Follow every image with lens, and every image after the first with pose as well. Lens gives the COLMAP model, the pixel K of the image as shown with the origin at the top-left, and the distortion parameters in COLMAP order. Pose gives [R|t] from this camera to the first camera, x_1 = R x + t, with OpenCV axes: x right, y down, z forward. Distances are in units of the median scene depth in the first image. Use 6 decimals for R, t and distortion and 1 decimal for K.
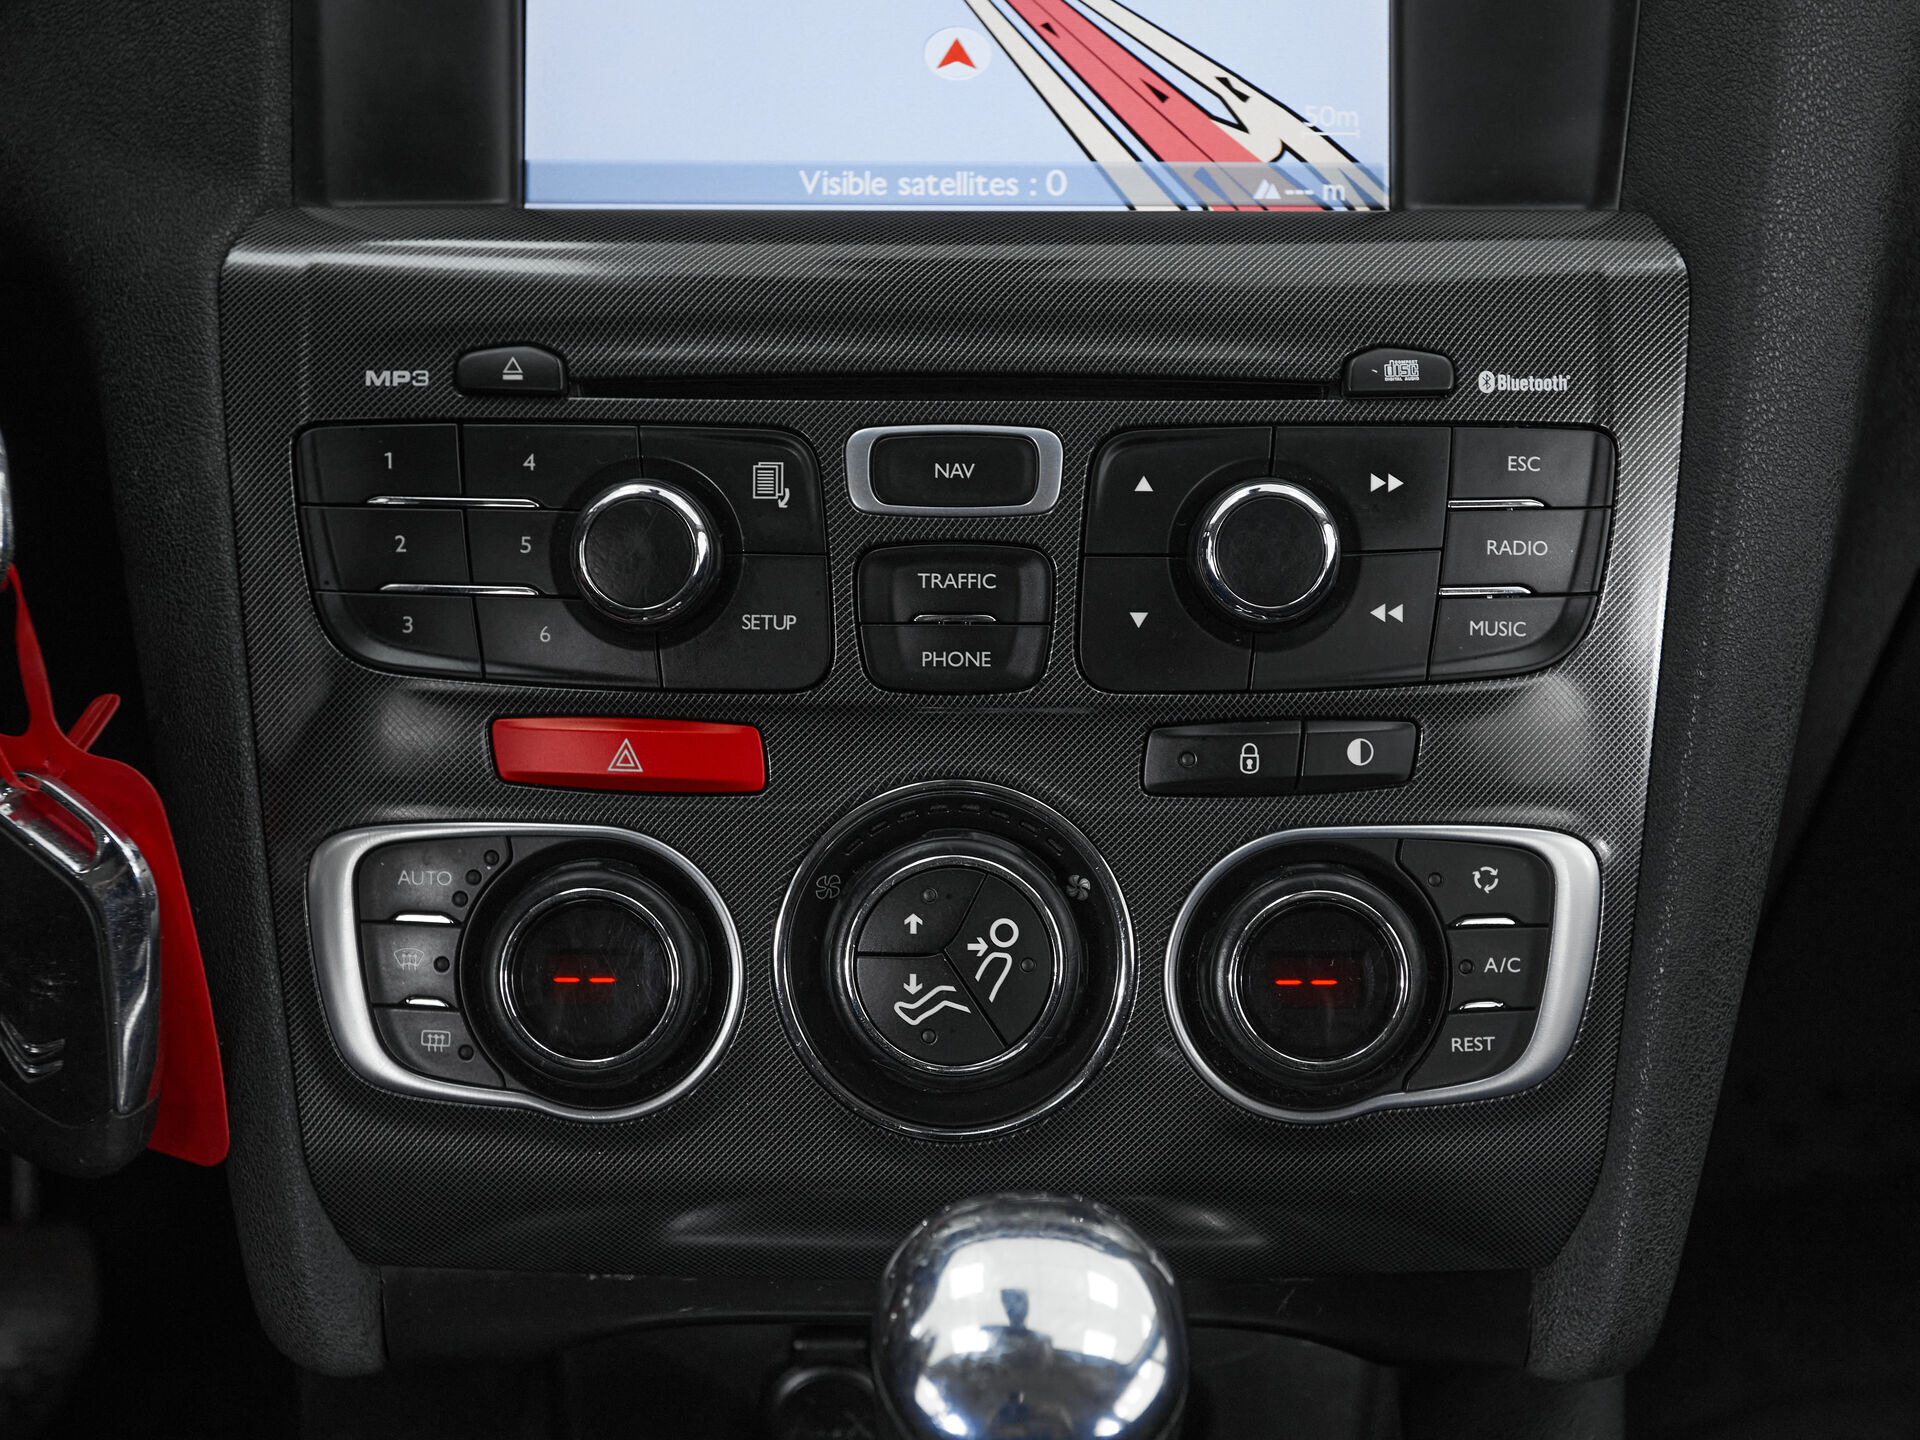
lens RADIAL K [[2431.4, 0, 965.9], [0, 2431.4, 714.1], [0, 0, 1]] dist [0.022969, 0.000000]
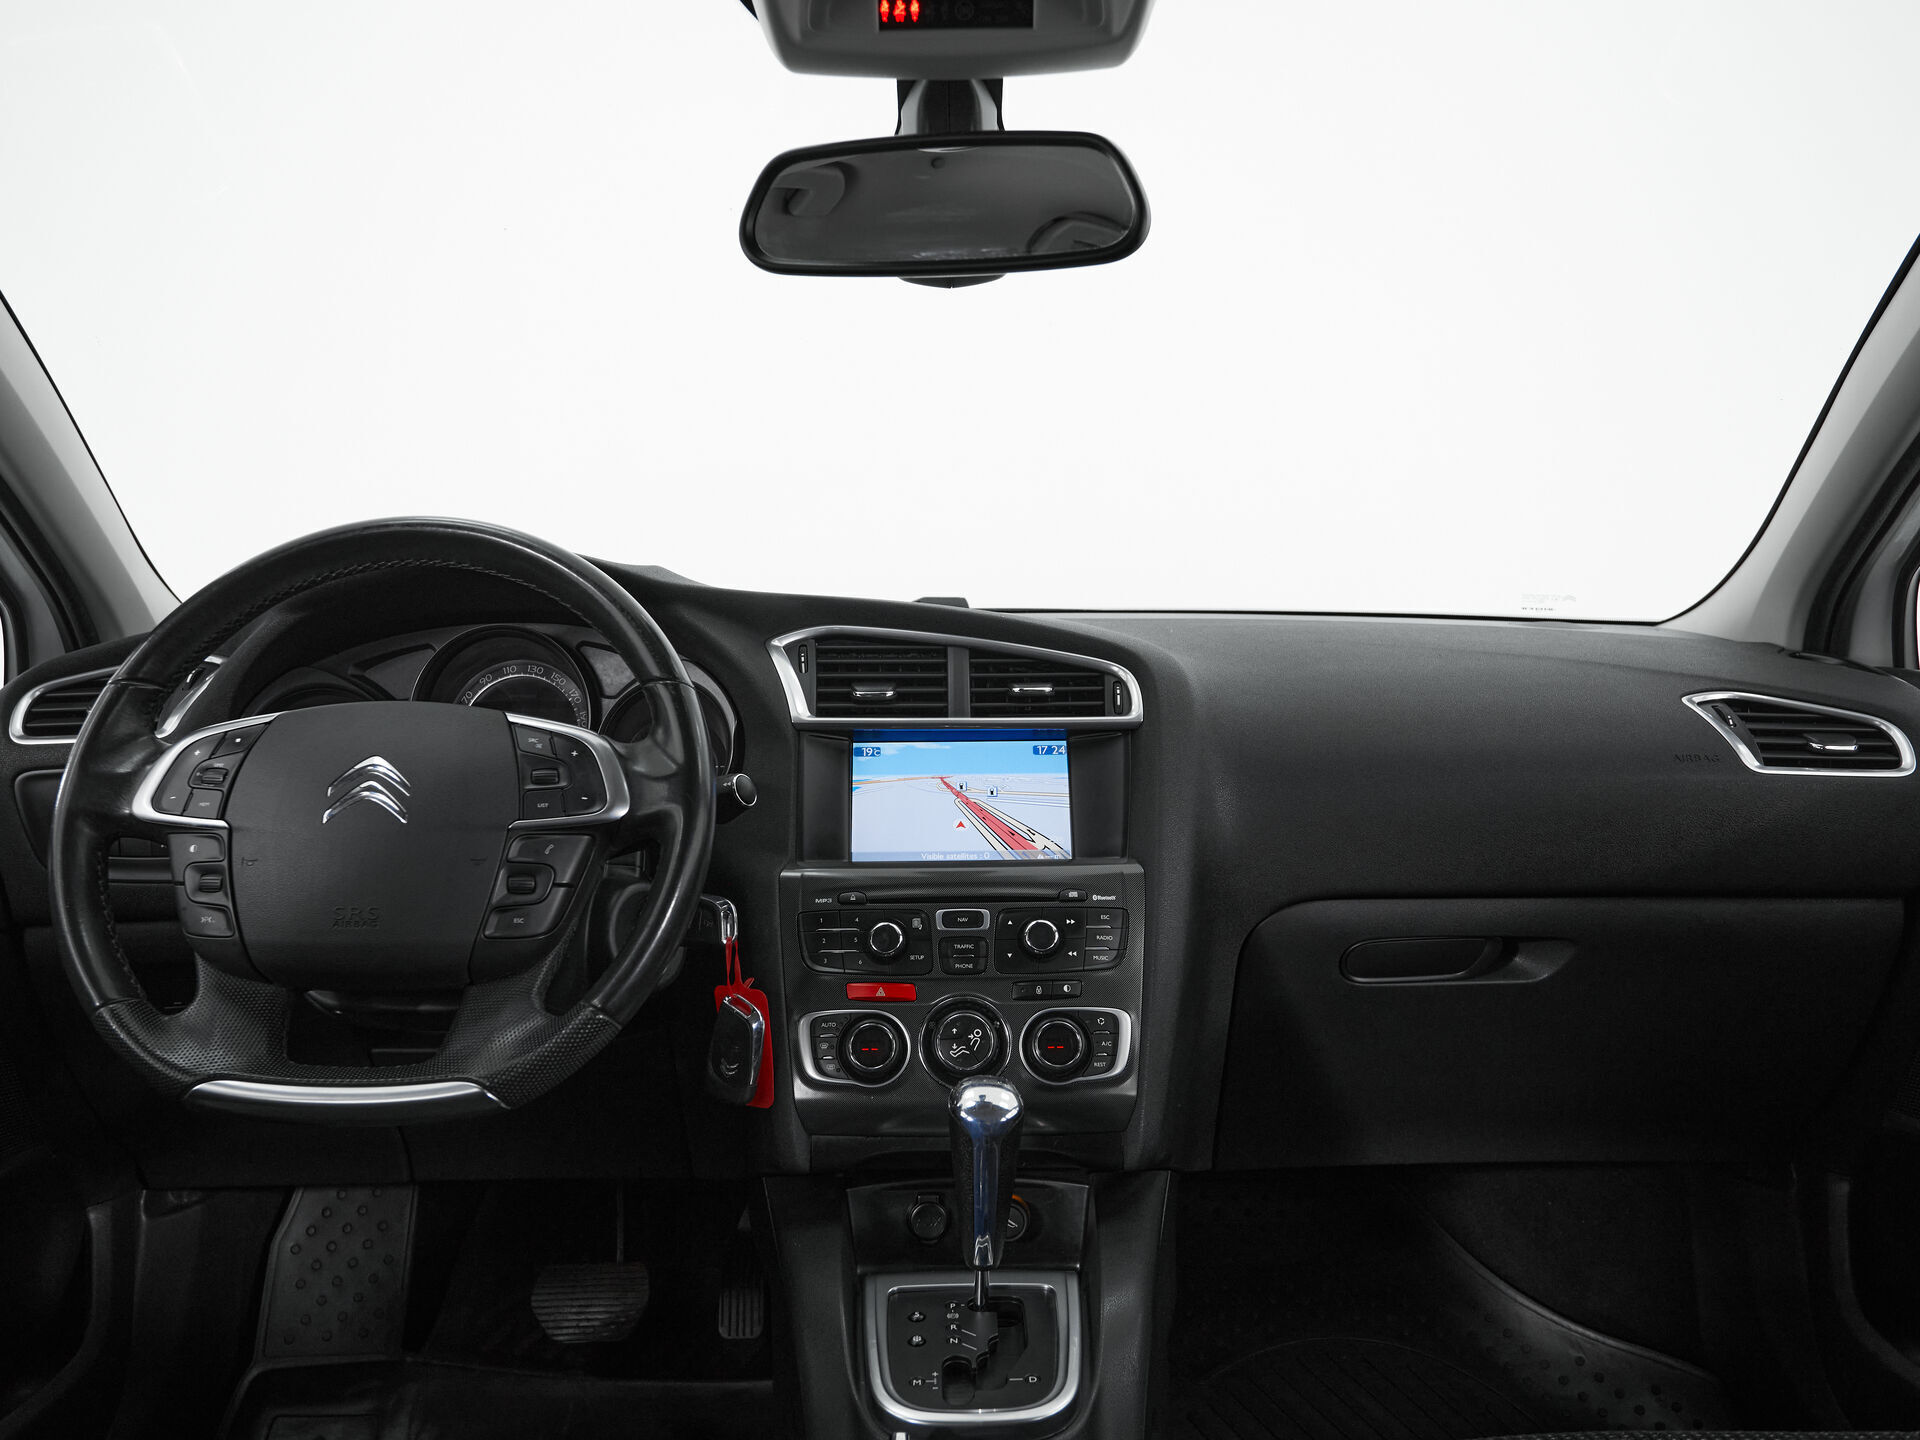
lens RADIAL K [[1399.3, 0, 959.6], [0, 1399.3, 719.6], [0, 0, 1]] dist [-0.000890, -0.000045]
pose [[0.999844, -0.014318, 0.010297, -0.028901], [0.017192, 0.921485, -0.388033, 0.489546], [-0.003933, 0.388149, 0.921588, -1.252300]]
